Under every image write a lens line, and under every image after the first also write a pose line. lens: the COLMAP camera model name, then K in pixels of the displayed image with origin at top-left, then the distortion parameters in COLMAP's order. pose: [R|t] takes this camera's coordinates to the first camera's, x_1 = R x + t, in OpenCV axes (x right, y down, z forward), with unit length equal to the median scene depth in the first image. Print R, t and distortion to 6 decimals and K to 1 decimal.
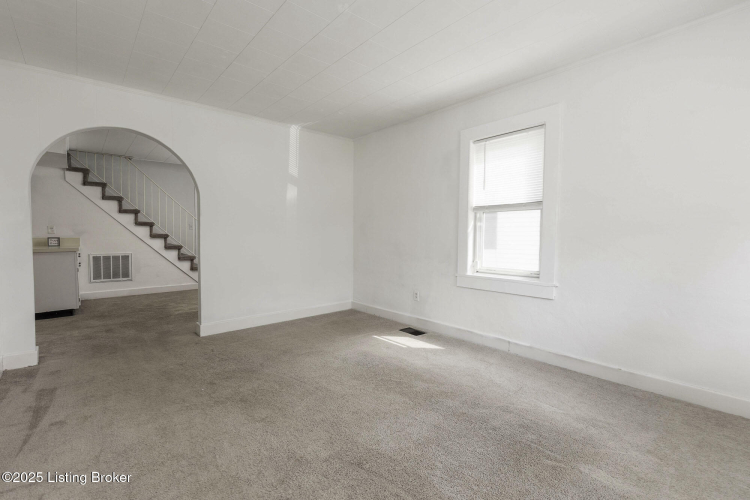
lens RADIAL K [[340.0, 0, 375.0], [0, 340.0, 250.0], [0, 0, 1]] dist [0.000258, 0.000083]
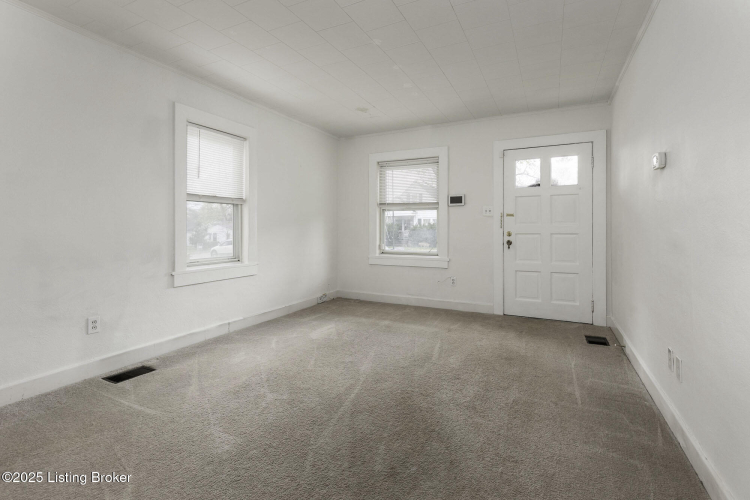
lens RADIAL K [[345.6, 0, 373.8], [0, 345.6, 231.2], [0, 0, 1]] dist [0.000624, 0.000206]
pose [[-0.377870, -0.010727, 0.925796, -0.738557], [0.037788, 0.998921, 0.026998, -0.034954], [-0.925087, 0.045186, -0.377057, 0.887820]]
